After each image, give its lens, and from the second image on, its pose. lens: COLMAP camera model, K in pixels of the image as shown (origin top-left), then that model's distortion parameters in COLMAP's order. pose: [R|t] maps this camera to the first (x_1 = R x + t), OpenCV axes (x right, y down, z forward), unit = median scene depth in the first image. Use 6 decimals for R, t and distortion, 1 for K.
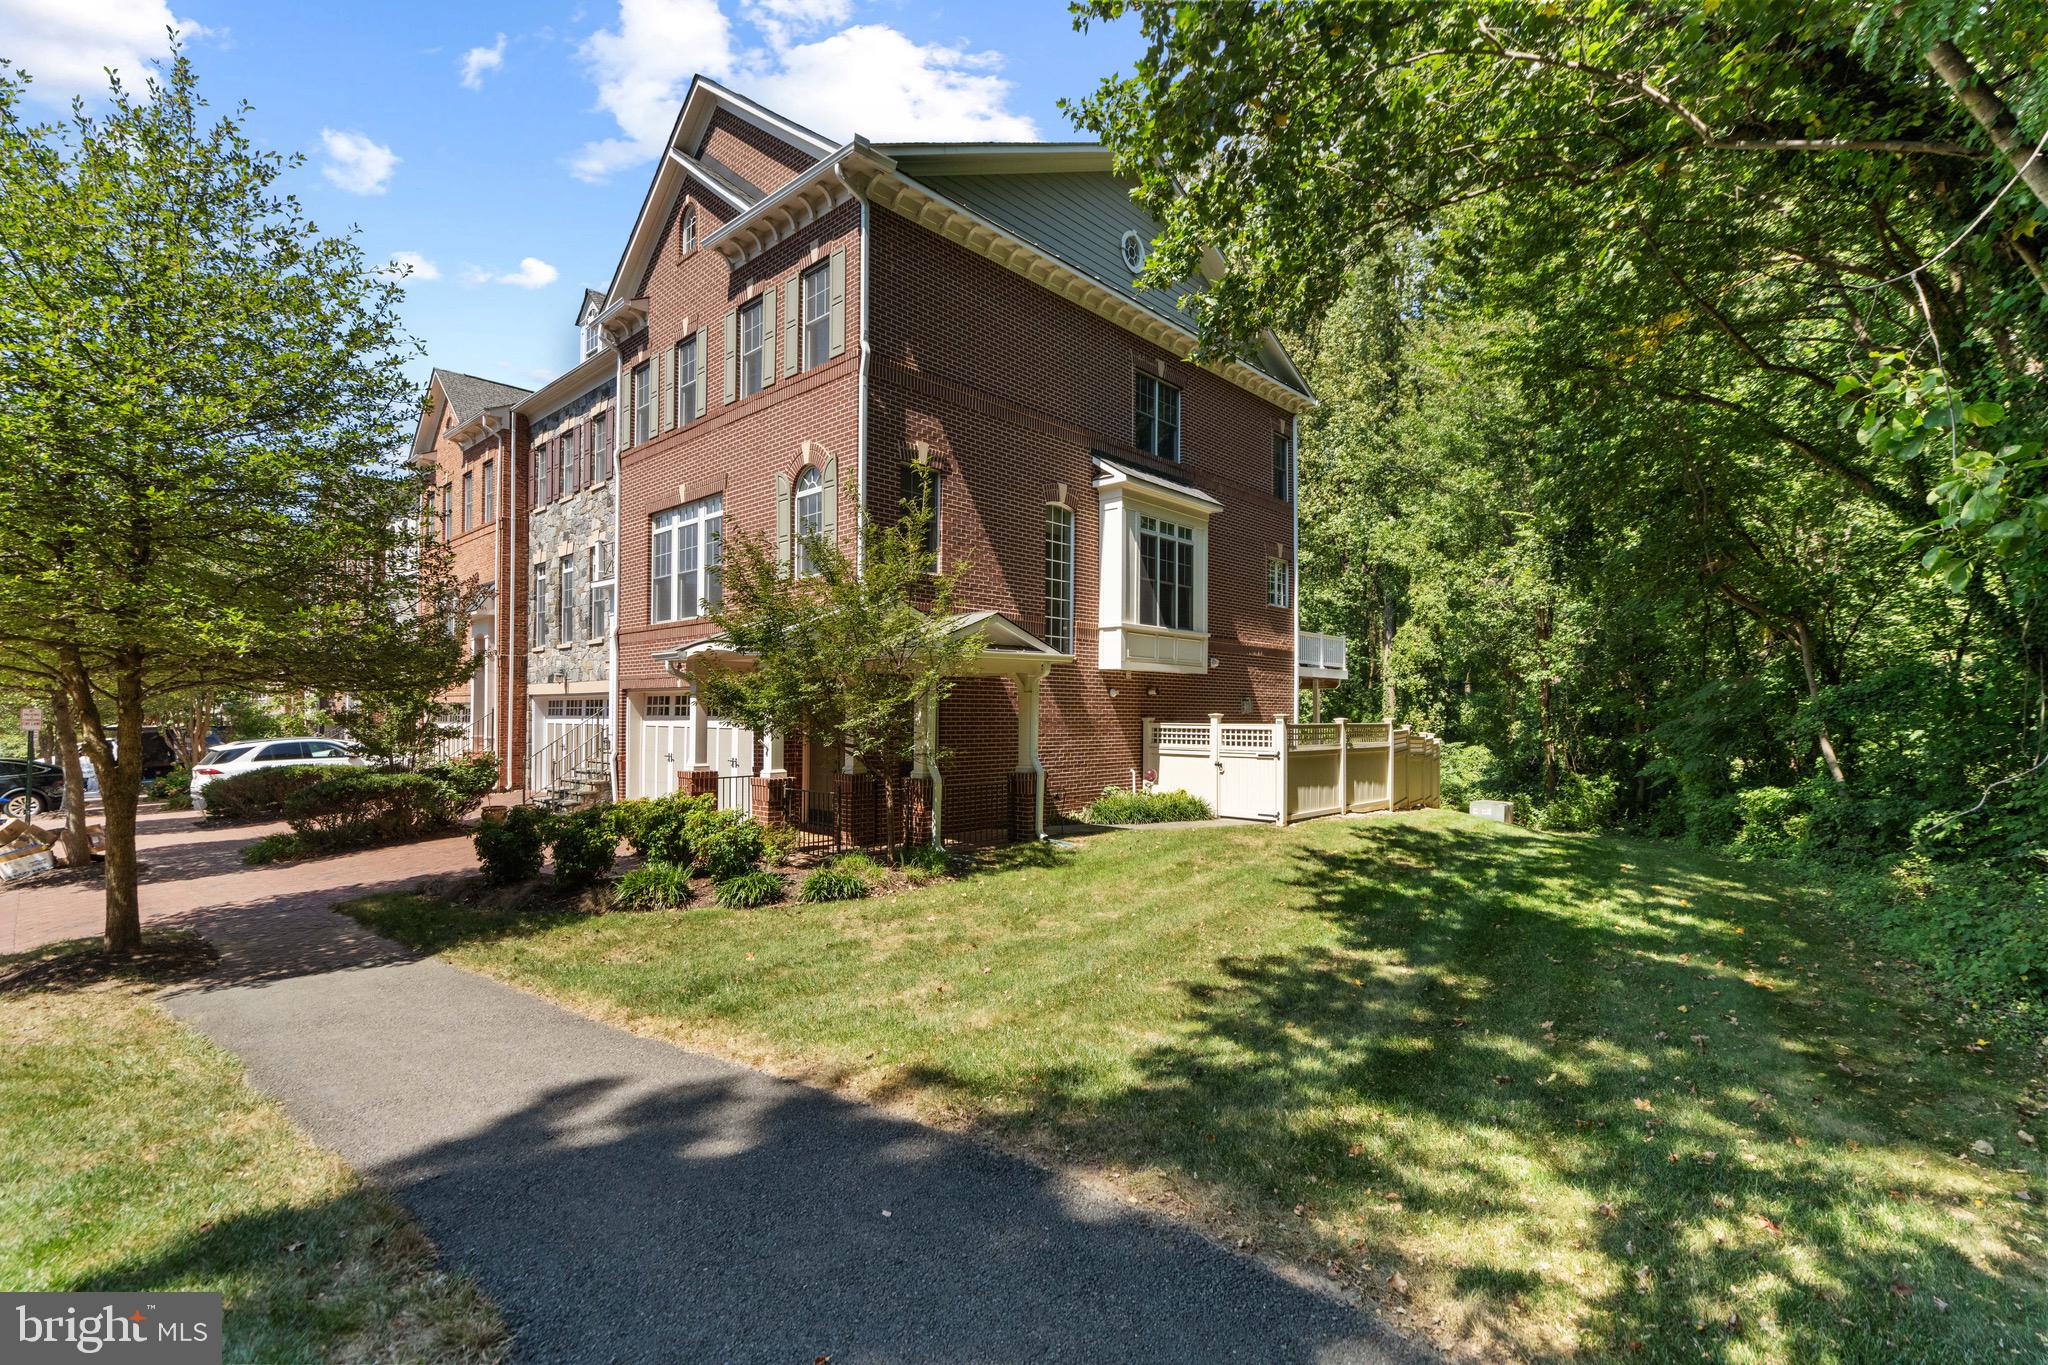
lens RADIAL K [[929.6, 0, 1029.2], [0, 929.6, 693.1], [0, 0, 1]] dist [-0.009893, 0.003889]
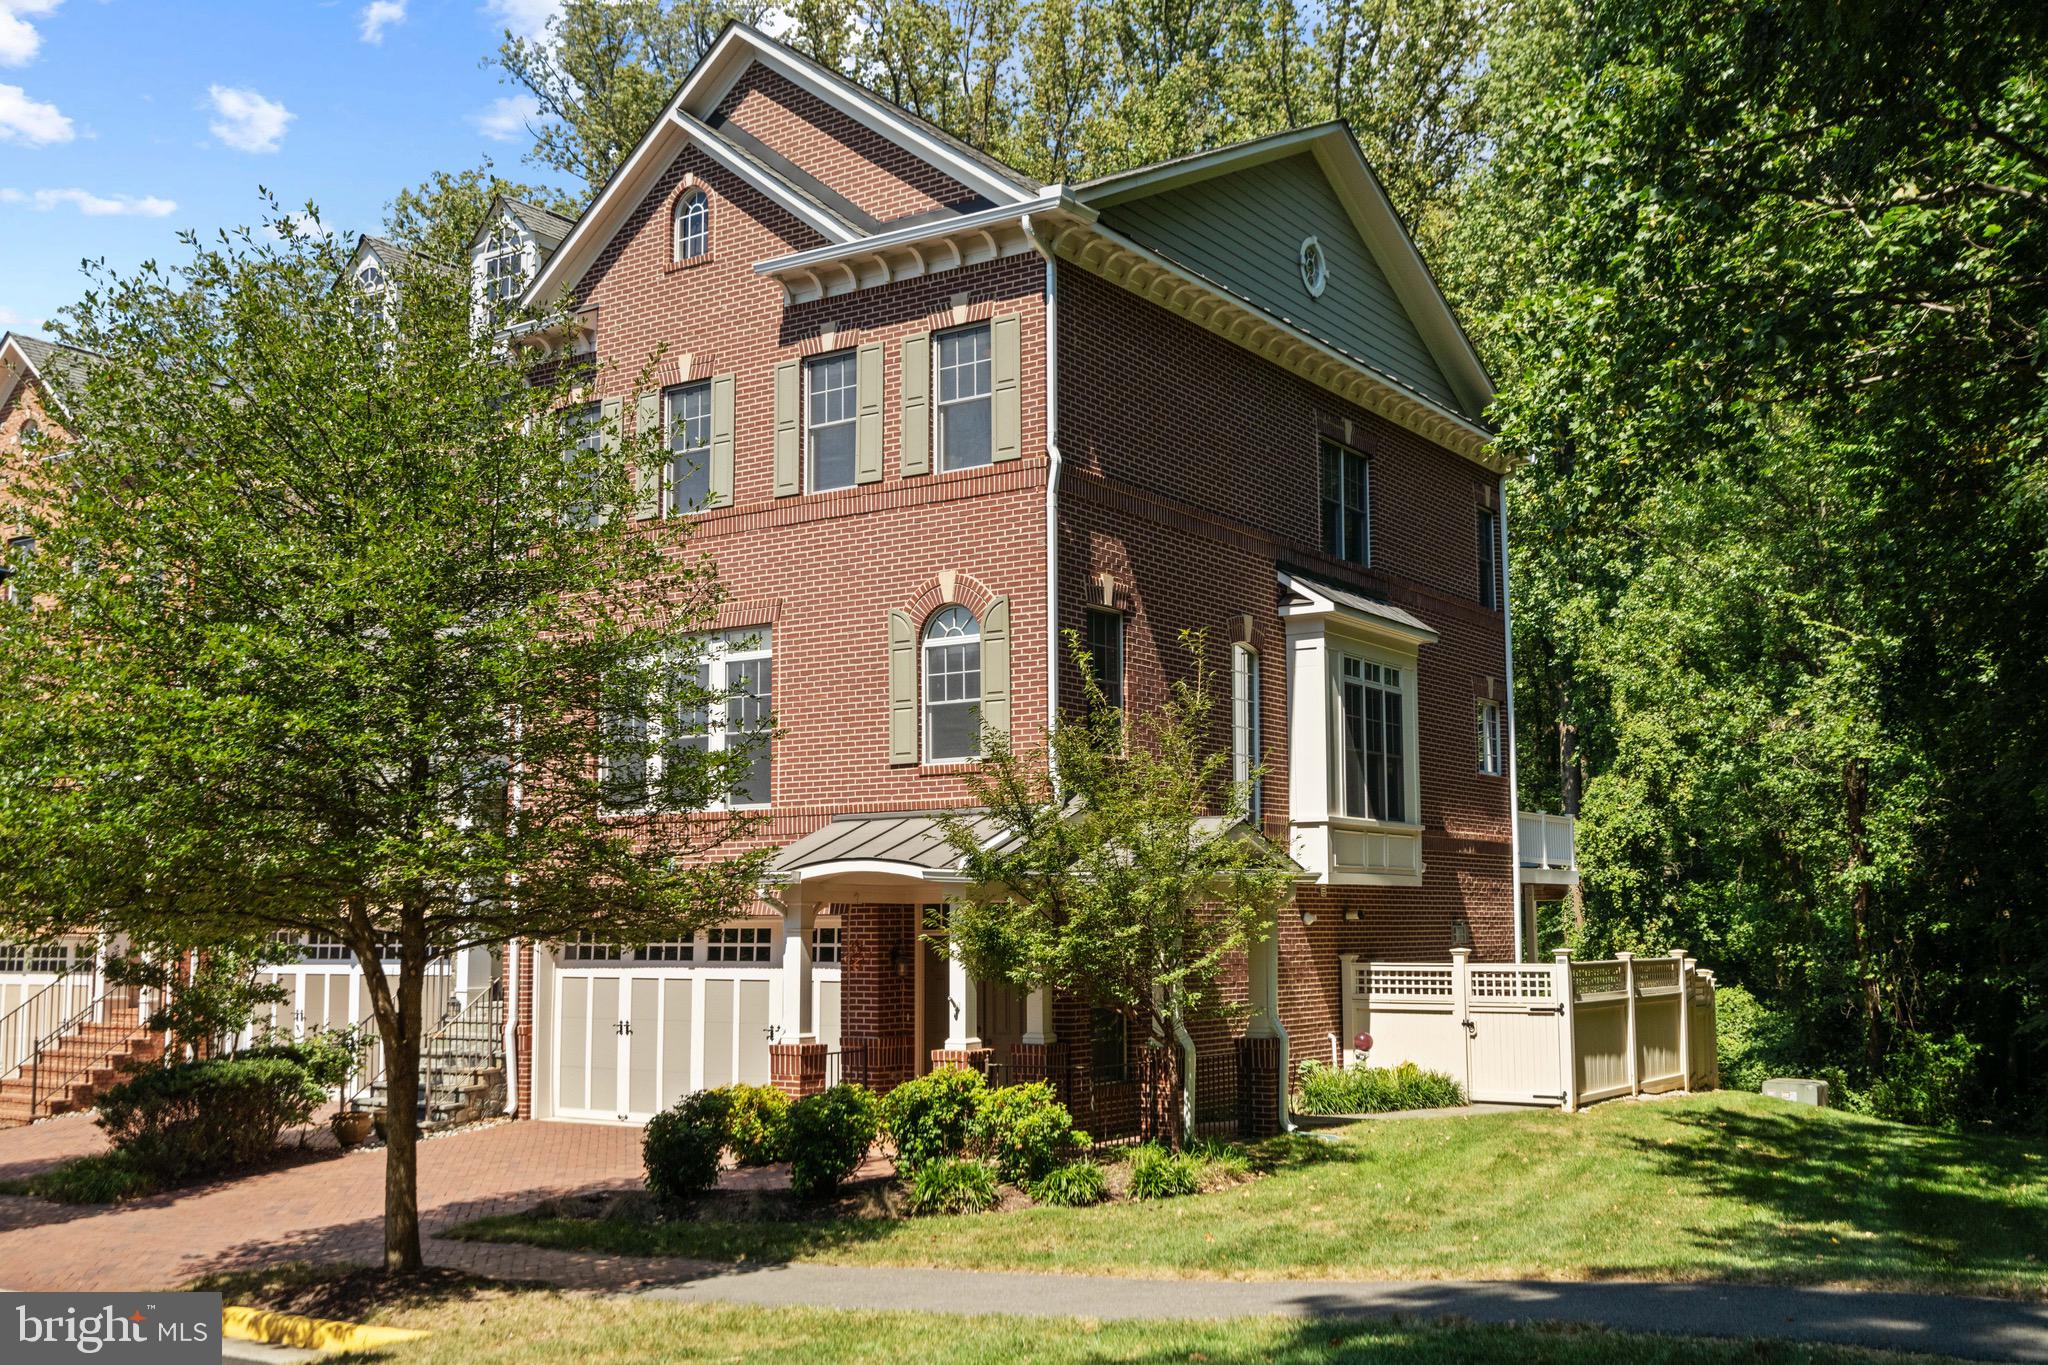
lens RADIAL K [[2027.2, 0, 1022.3], [0, 2027.2, 685.2], [0, 0, 1]] dist [-0.002740, 0.000000]
pose [[0.988029, 0.009497, 0.153975, -0.347258], [0.005310, 0.995419, -0.095464, -0.029907], [-0.154176, 0.095139, 0.983452, -0.429598]]
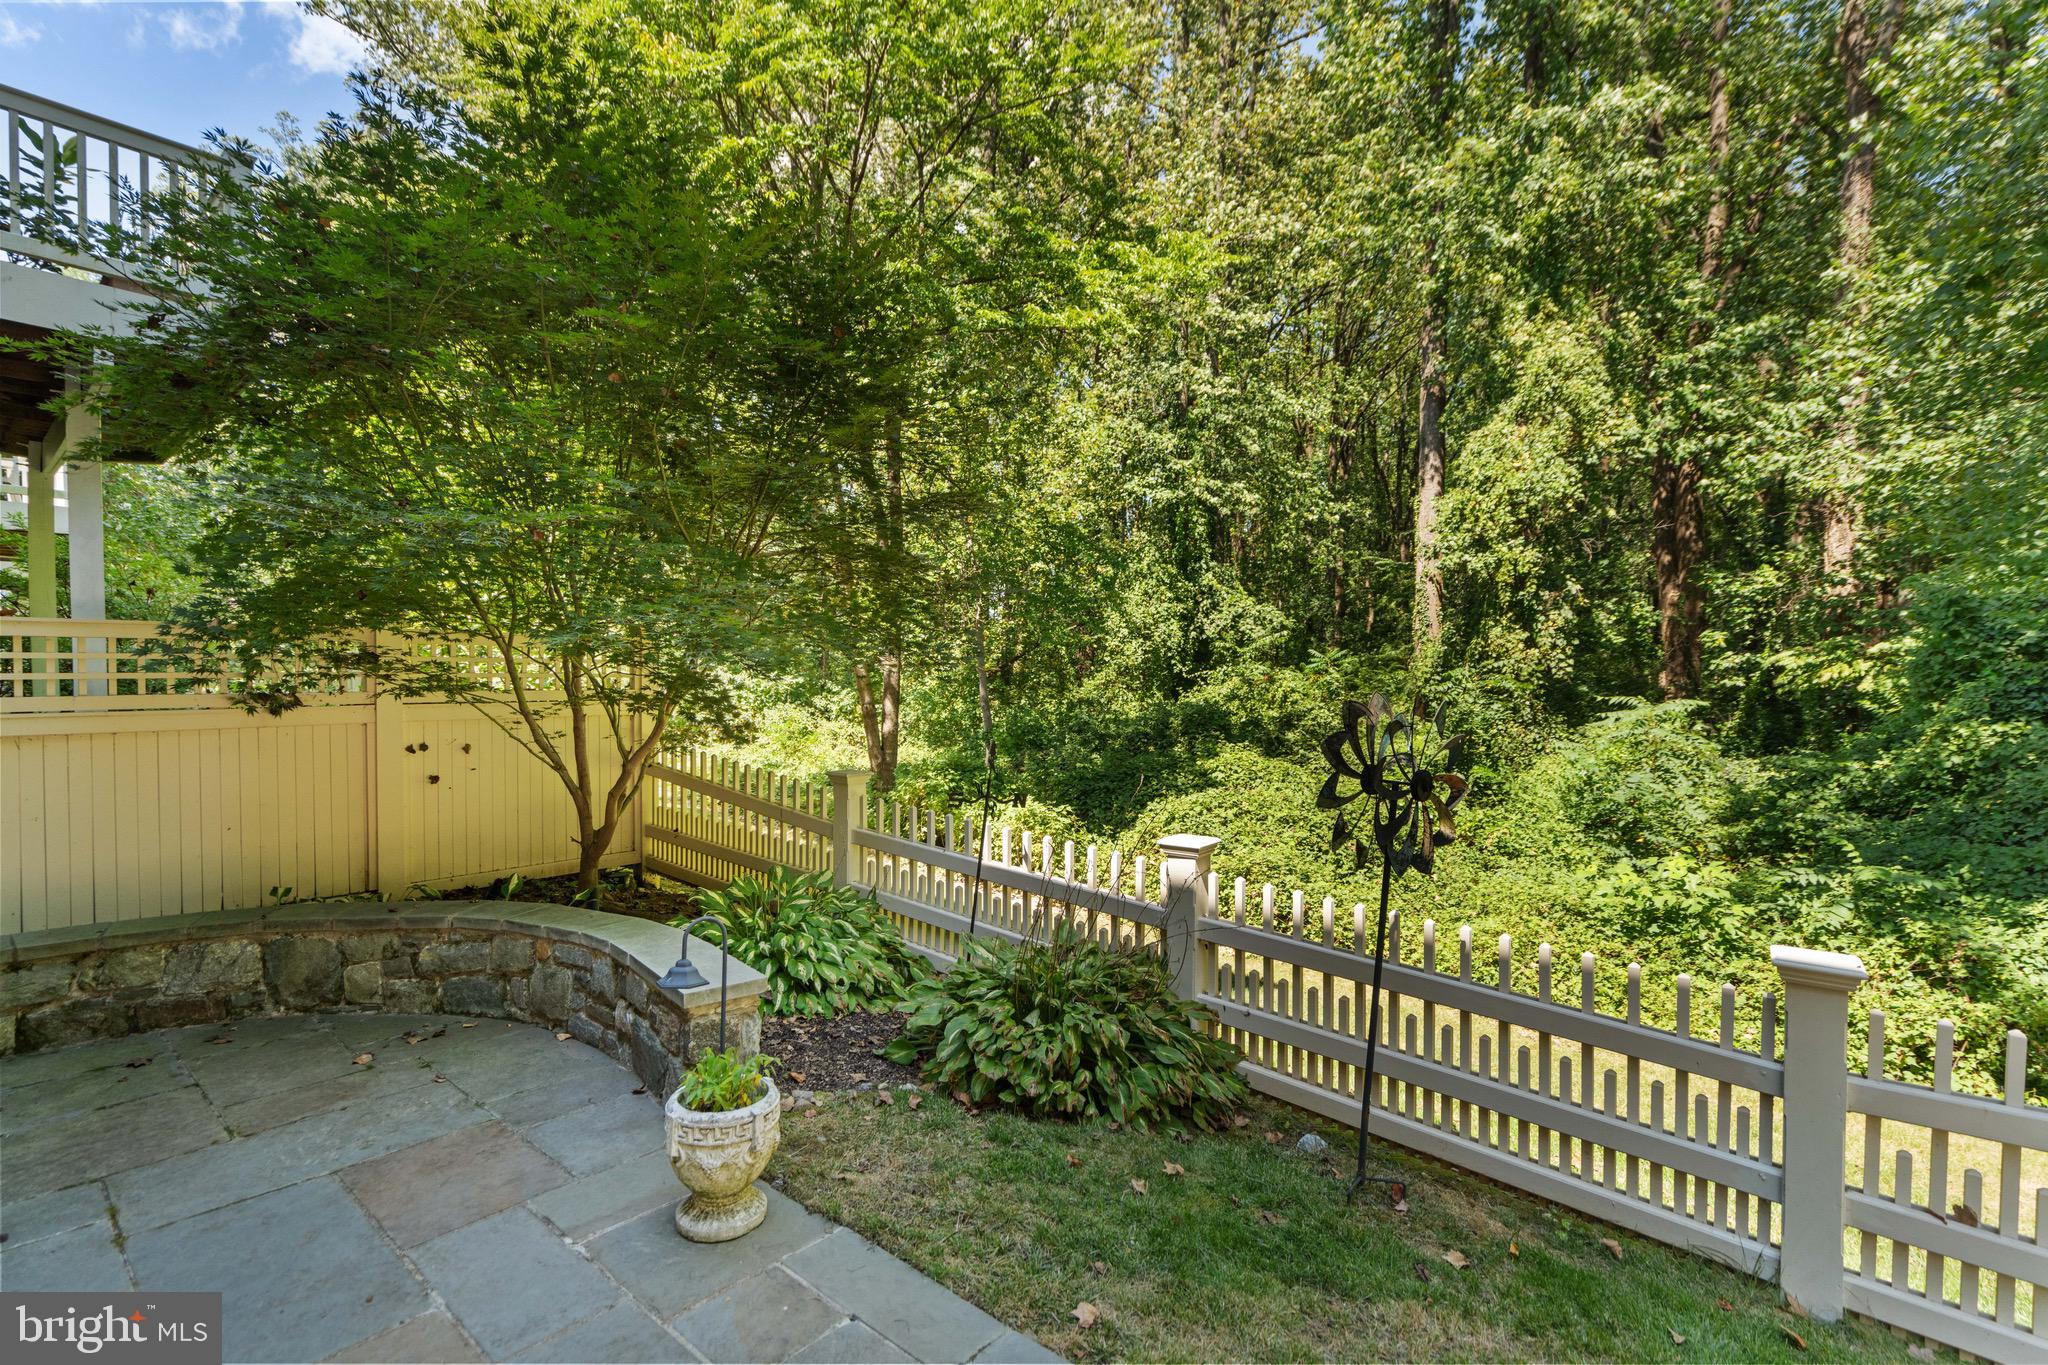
lens RADIAL K [[929.6, 0, 1024.2], [0, 929.6, 681.5], [0, 0, 1]] dist [-0.009893, 0.003889]
pose [[0.904274, 0.006290, -0.426906, 1.031517], [0.007130, 0.999530, 0.029828, 0.076689], [0.426892, -0.030017, 0.903804, 1.381315]]
